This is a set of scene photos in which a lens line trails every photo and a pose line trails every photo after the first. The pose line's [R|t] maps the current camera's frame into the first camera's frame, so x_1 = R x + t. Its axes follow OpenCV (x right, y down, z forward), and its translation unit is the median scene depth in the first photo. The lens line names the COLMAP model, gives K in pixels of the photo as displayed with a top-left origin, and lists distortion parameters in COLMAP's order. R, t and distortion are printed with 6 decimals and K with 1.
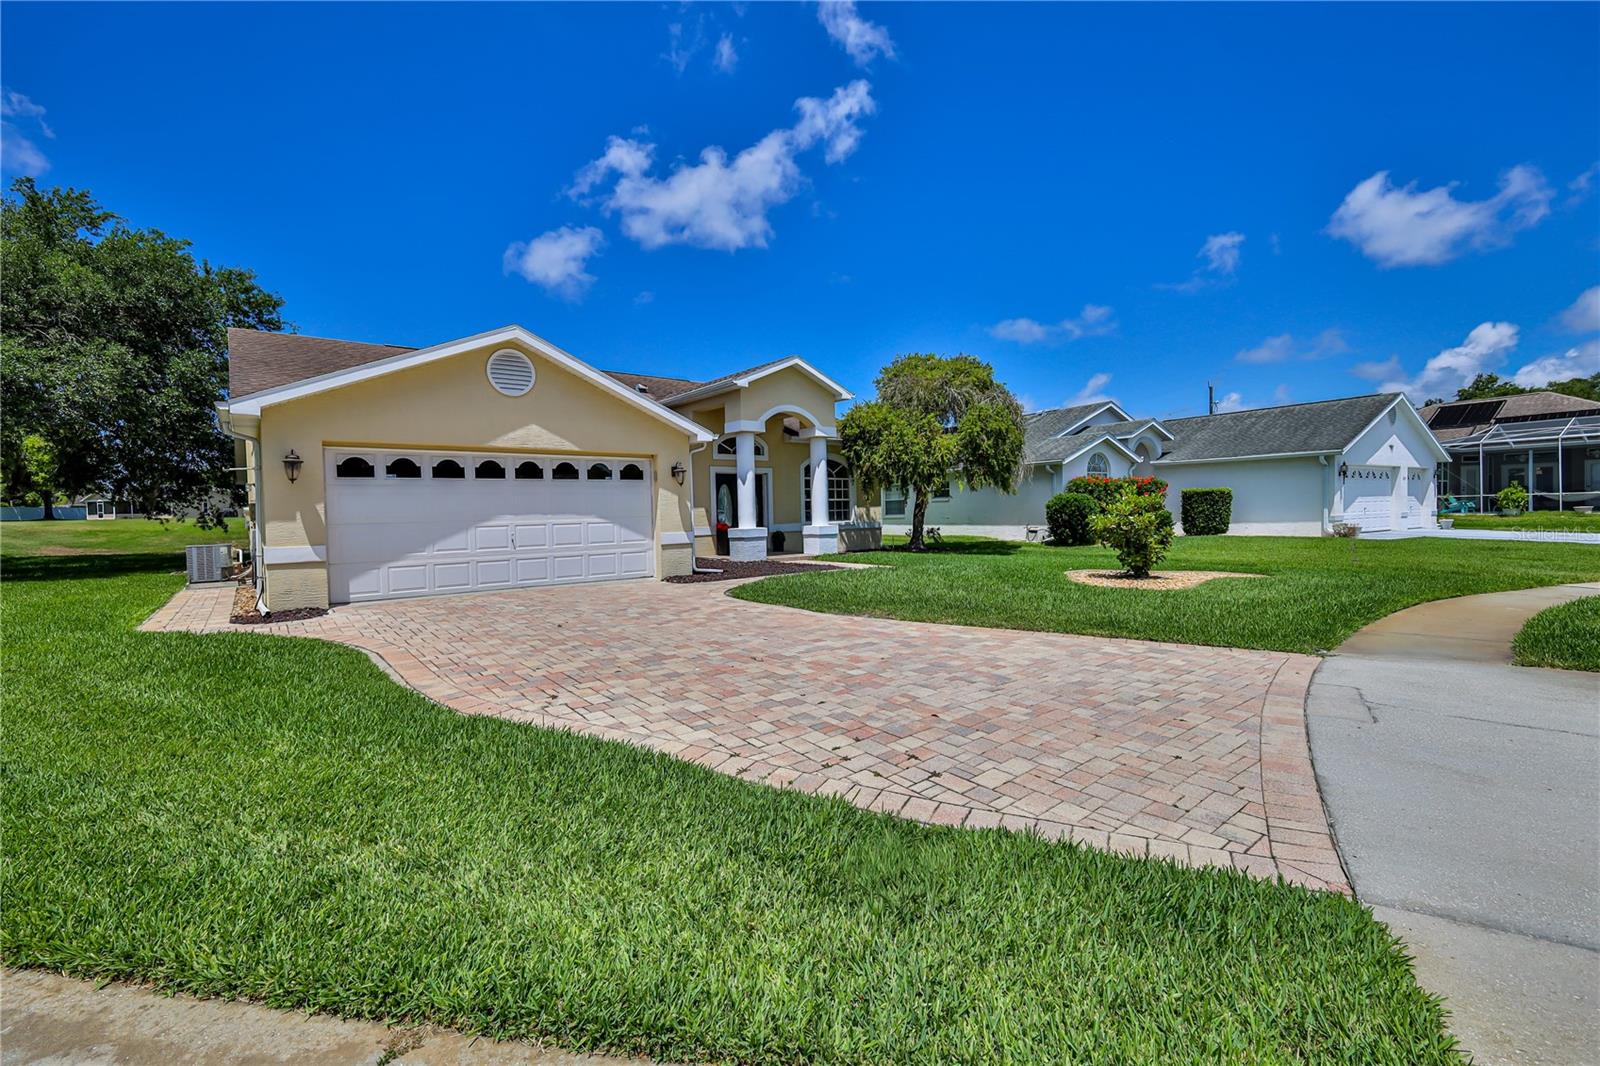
lens RADIAL K [[691.7, 0, 801.9], [0, 691.7, 529.3], [0, 0, 1]] dist [0.003306, -0.000007]
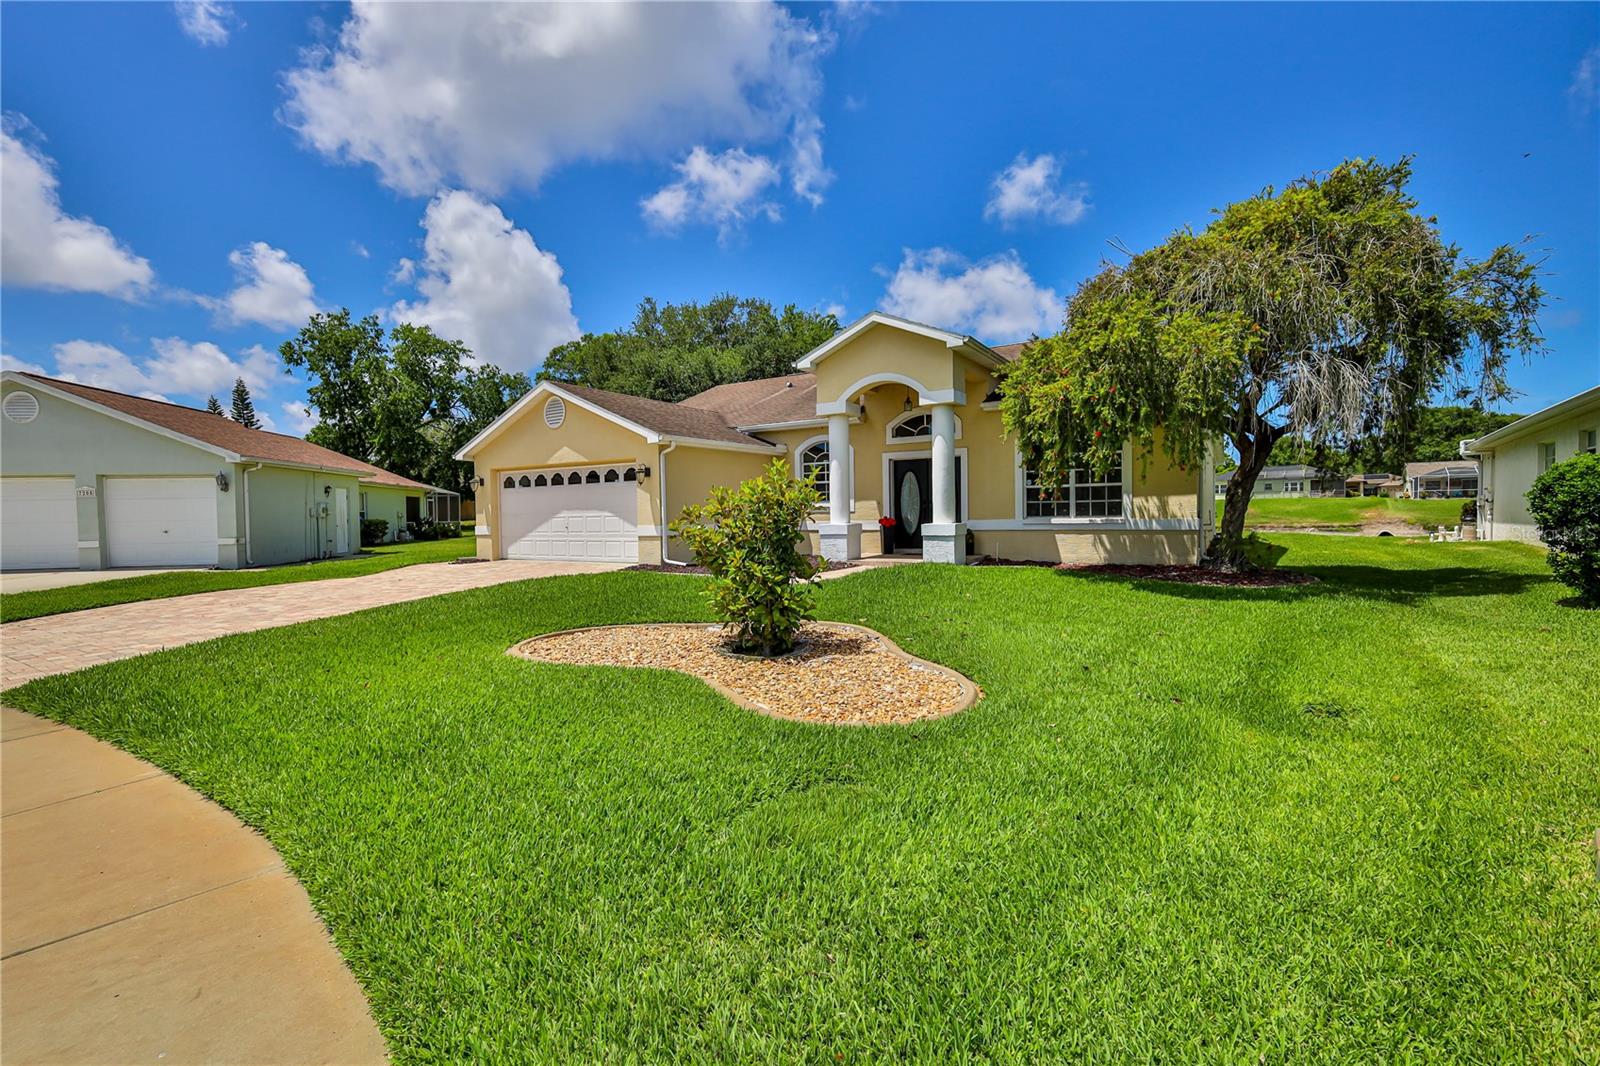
lens RADIAL K [[691.7, 0, 802.5], [0, 691.7, 533.6], [0, 0, 1]] dist [0.003306, -0.000007]
pose [[0.323009, 0.048800, -0.945137, 0.962602], [-0.012382, 0.998802, 0.047340, -0.040080], [0.946315, -0.003589, 0.323226, 0.871981]]
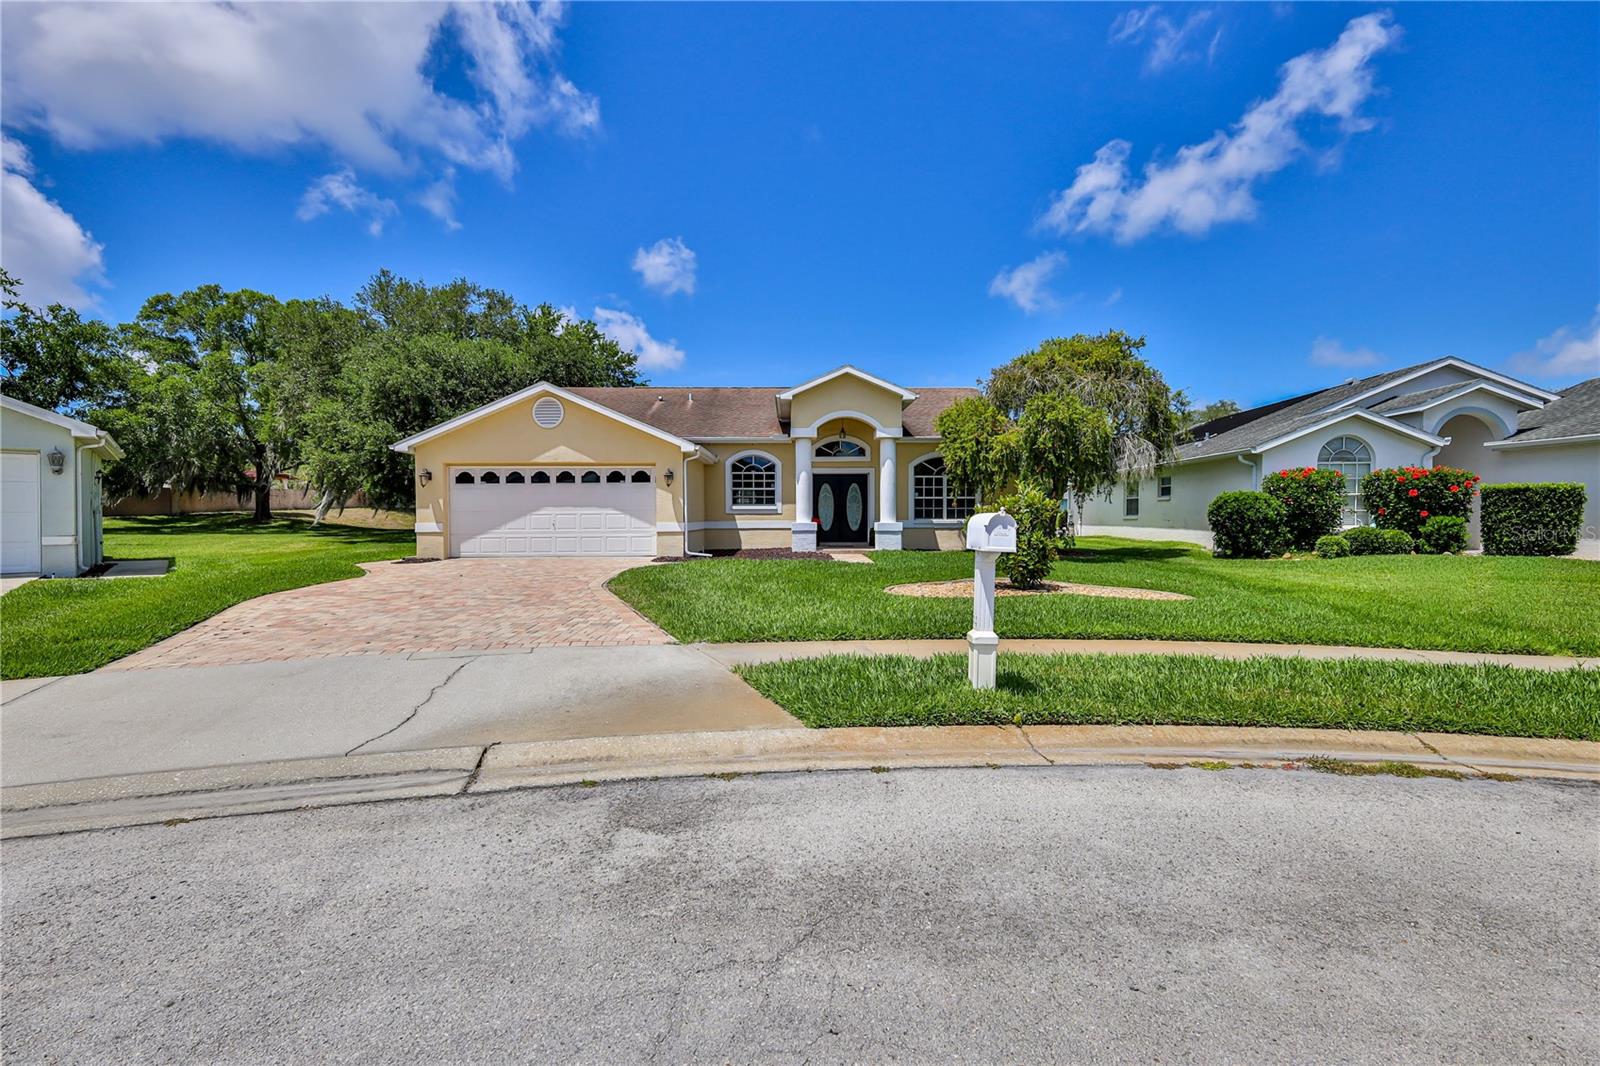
lens RADIAL K [[691.7, 0, 799.3], [0, 691.7, 535.2], [0, 0, 1]] dist [0.003306, -0.000007]
pose [[0.783603, 0.041325, -0.619886, 0.806445], [-0.030607, 0.999142, 0.027918, -0.016310], [0.620508, -0.002904, 0.784195, 0.138657]]
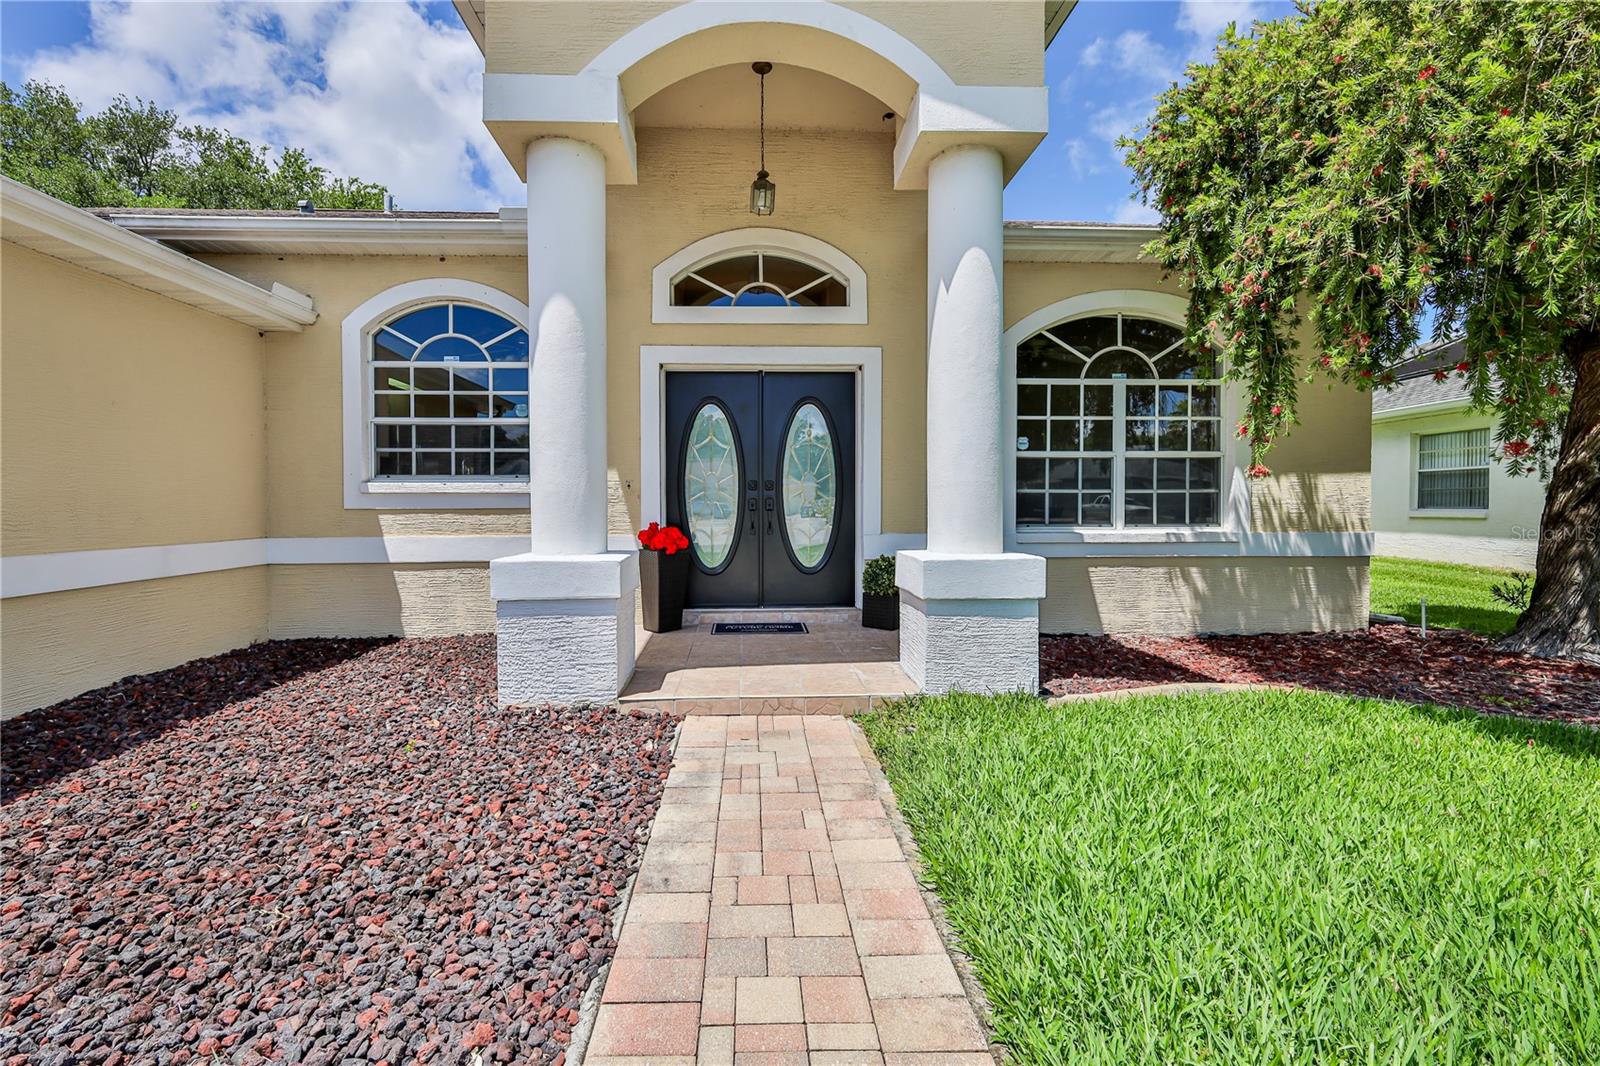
lens RADIAL K [[691.7, 0, 772.9], [0, 691.7, 526.0], [0, 0, 1]] dist [0.003306, -0.000007]
pose [[0.798237, 0.043727, -0.600754, 0.158012], [-0.030441, 0.999016, 0.032266, -0.028174], [0.601574, -0.007468, 0.798782, 1.107094]]
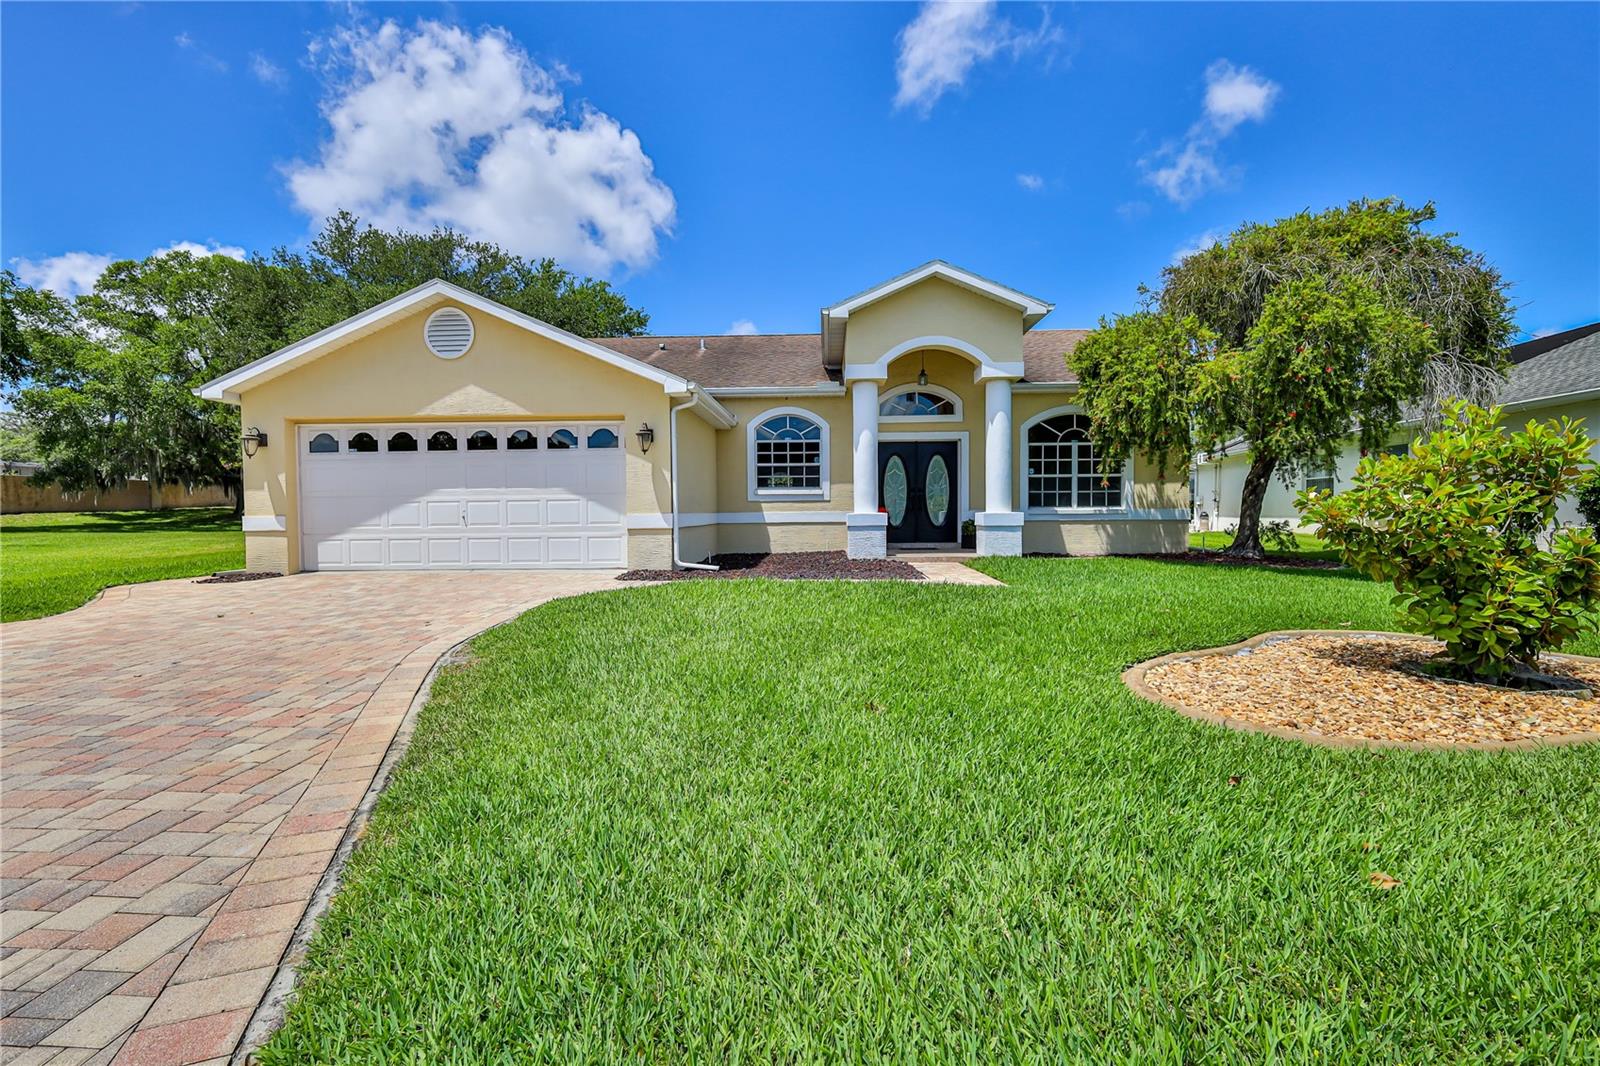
lens RADIAL K [[691.7, 0, 799.9], [0, 691.7, 531.8], [0, 0, 1]] dist [0.003306, -0.000007]
pose [[0.748294, 0.040833, -0.662109, 0.460464], [-0.025354, 0.999135, 0.032963, -0.005836], [0.662882, -0.007879, 0.748682, 0.530109]]
